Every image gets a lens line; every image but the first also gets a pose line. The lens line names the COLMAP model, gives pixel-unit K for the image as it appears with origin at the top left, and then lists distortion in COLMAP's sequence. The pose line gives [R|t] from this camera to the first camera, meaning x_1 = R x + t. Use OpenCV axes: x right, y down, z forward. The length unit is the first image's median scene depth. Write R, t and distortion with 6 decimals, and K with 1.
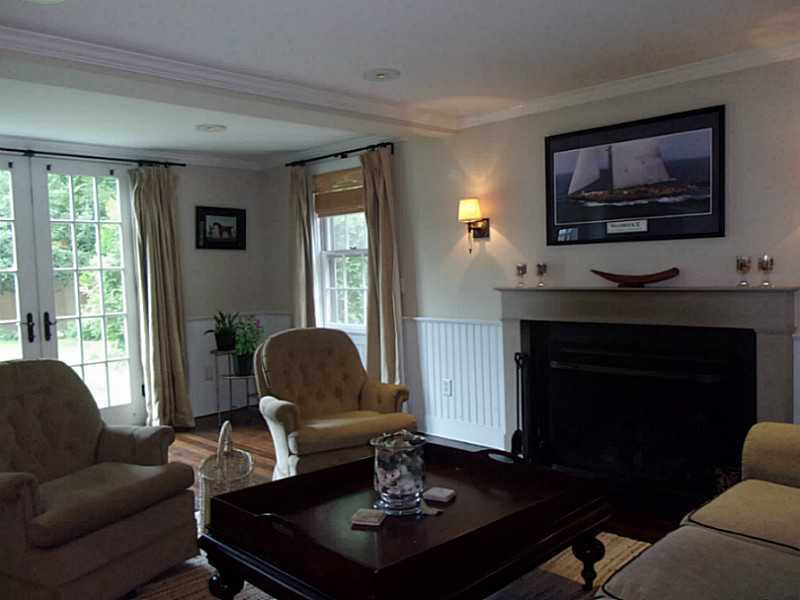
lens RADIAL K [[665.8, 0, 398.2], [0, 665.8, 307.4], [0, 0, 1]] dist [0.016910, -0.013442]
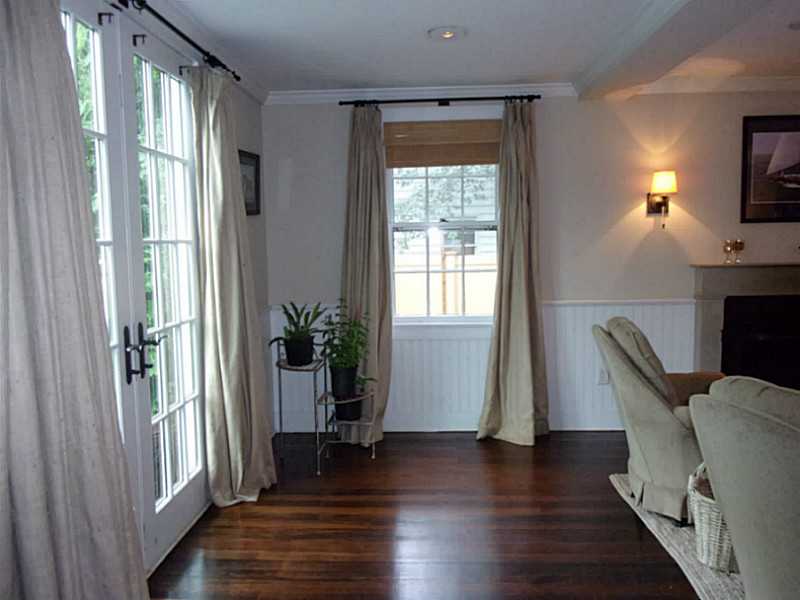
lens RADIAL K [[665.8, 0, 398.0], [0, 665.8, 302.8], [0, 0, 1]] dist [0.016910, -0.013442]
pose [[0.749177, -0.043701, 0.660926, -0.801702], [0.037250, 0.999022, 0.023832, -0.013071], [-0.661321, 0.006765, 0.750072, 0.538731]]
